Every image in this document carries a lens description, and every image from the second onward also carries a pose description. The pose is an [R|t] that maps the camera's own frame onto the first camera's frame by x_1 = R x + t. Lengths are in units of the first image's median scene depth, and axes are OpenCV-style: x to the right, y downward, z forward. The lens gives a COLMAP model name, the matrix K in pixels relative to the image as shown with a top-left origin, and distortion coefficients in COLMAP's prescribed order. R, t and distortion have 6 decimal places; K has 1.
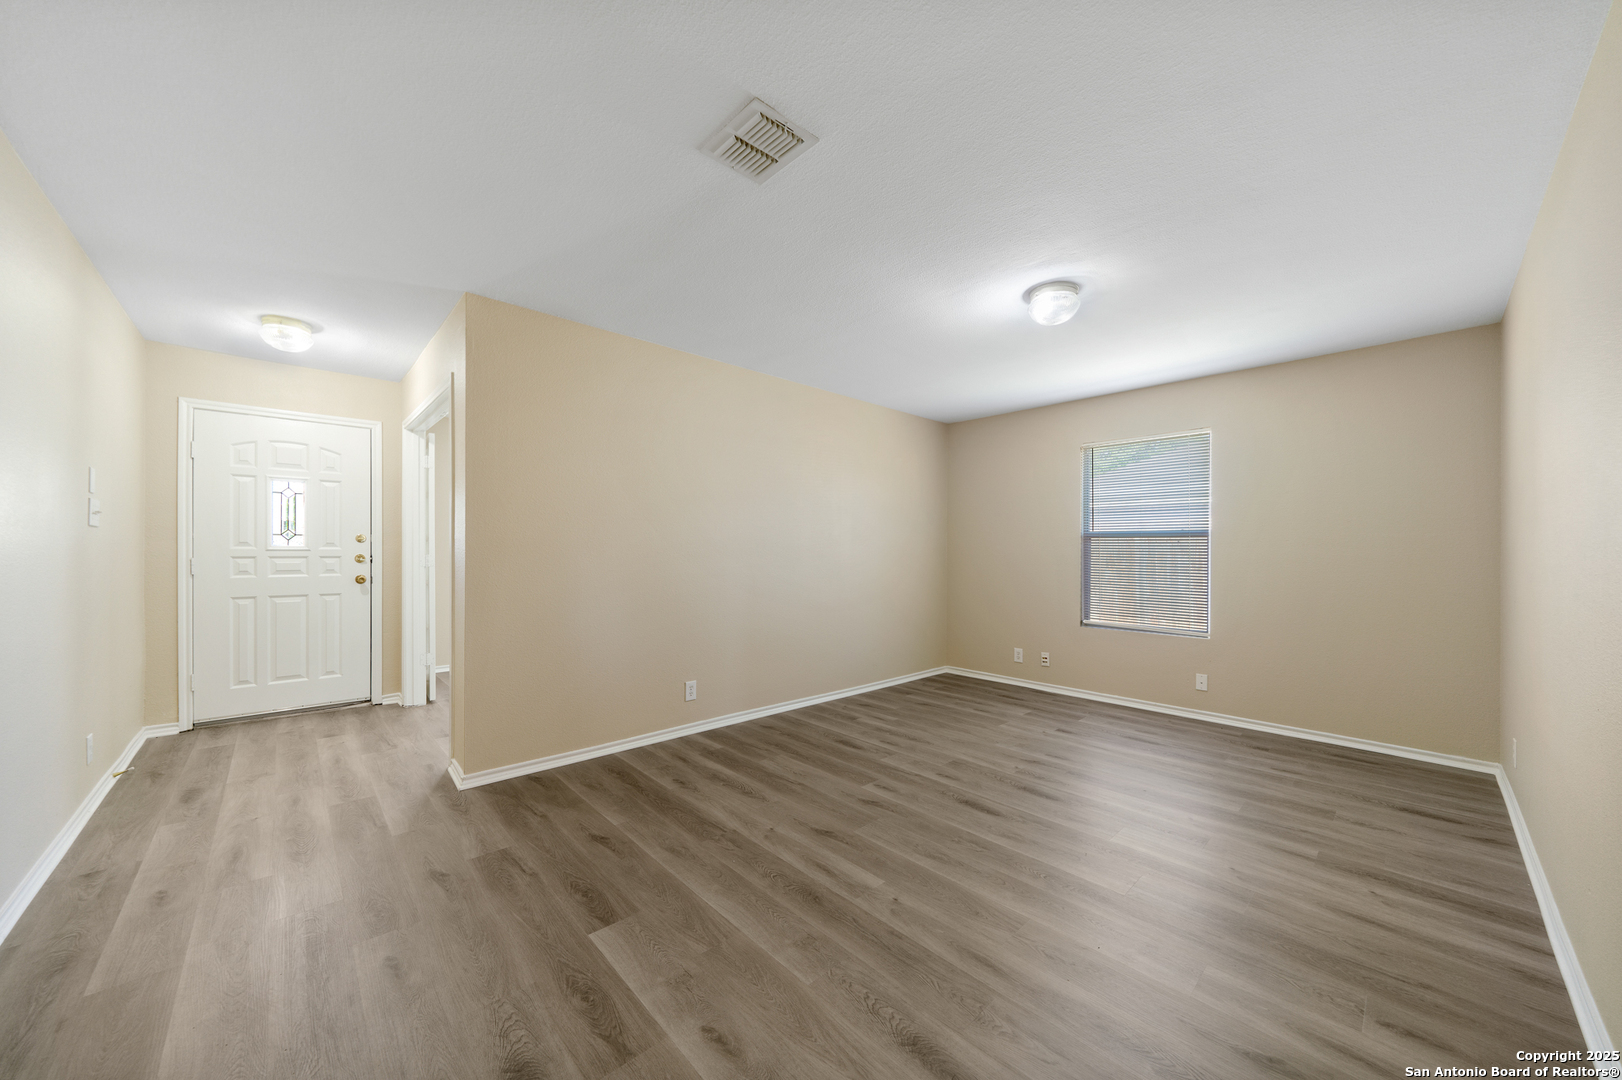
lens RADIAL K [[565.4, 0, 810.0], [0, 565.4, 544.6], [0, 0, 1]] dist [-0.005312, 0.000253]
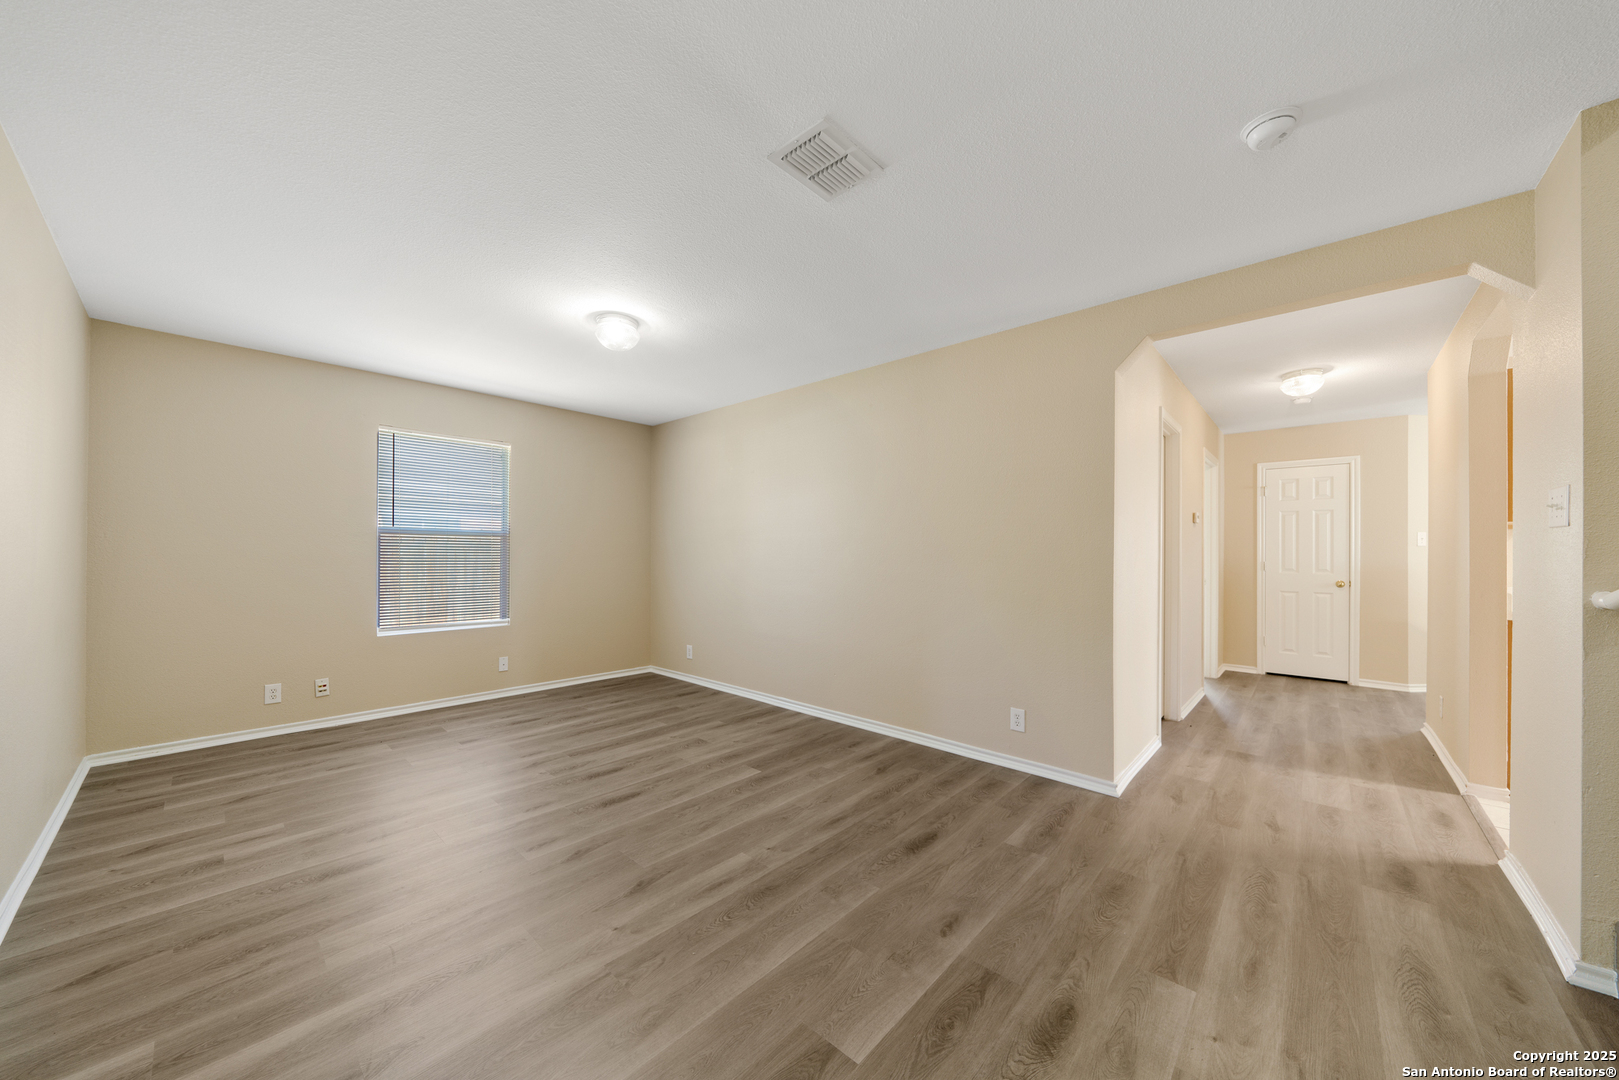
lens RADIAL K [[564.4, 0, 796.7], [0, 564.4, 542.0], [0, 0, 1]] dist [-0.005312, 0.000253]
pose [[-0.063601, 0.012273, 0.997900, -0.746299], [-0.017370, 0.999759, -0.013403, 0.002790], [-0.997824, -0.018186, -0.063372, 0.742674]]
